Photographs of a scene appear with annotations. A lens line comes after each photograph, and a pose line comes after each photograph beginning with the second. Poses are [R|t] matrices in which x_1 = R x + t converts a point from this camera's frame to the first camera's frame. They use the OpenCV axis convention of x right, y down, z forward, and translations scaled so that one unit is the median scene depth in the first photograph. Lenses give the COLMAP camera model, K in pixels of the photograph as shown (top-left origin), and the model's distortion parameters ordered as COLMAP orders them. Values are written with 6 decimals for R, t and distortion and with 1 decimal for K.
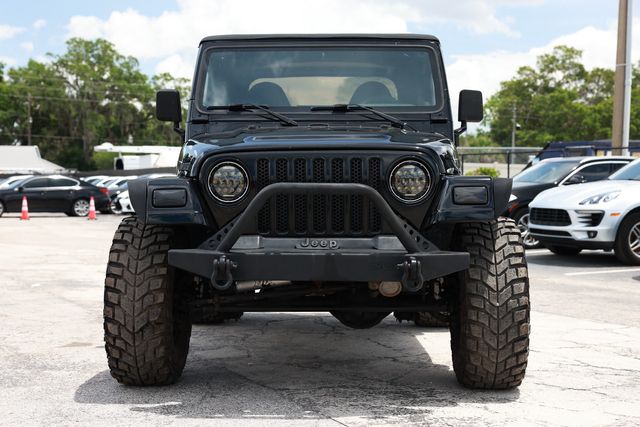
lens RADIAL K [[1054.8, 0, 325.0], [0, 1054.8, 216.8], [0, 0, 1]] dist [0.154151, 0.000000]
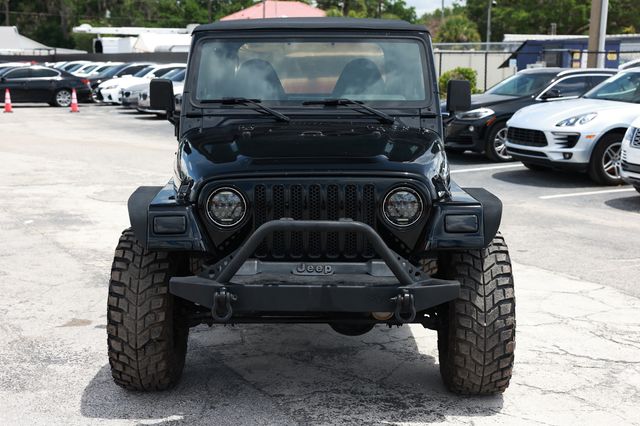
lens RADIAL K [[1031.6, 0, 313.4], [0, 1031.6, 211.7], [0, 0, 1]] dist [0.130366, 0.000000]
pose [[0.999935, 0.002382, 0.011119, -0.016326], [-0.003618, 0.993646, 0.112494, -0.129446], [-0.010781, -0.112527, 0.993590, -0.000560]]
